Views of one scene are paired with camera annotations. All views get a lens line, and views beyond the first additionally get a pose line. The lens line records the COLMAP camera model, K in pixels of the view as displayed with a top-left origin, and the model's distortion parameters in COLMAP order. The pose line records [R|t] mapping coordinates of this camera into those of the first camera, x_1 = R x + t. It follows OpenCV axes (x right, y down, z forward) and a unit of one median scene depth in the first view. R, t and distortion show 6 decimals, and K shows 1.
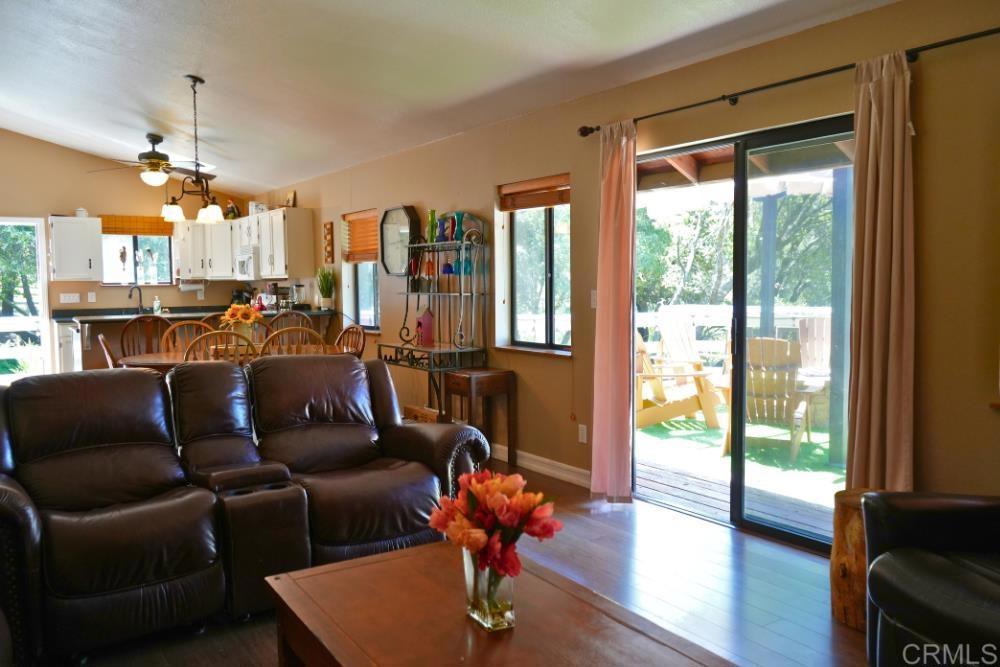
lens RADIAL K [[787.6, 0, 498.8], [0, 787.6, 334.0], [0, 0, 1]] dist [0.009887, 0.007020]
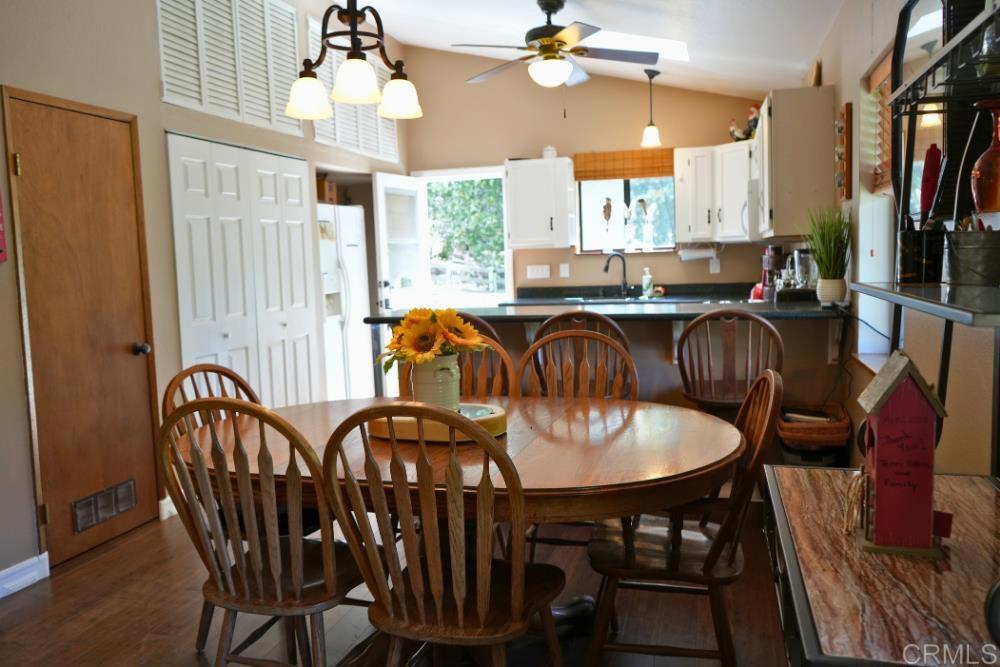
lens RADIAL K [[812.9, 0, 497.8], [0, 812.9, 337.1], [0, 0, 1]] dist [0.002519, -0.030267]
pose [[0.666662, 0.062916, -0.742700, -0.000431], [-0.025335, 0.997768, 0.061783, -0.029998], [0.744929, -0.022372, 0.666768, 0.455787]]
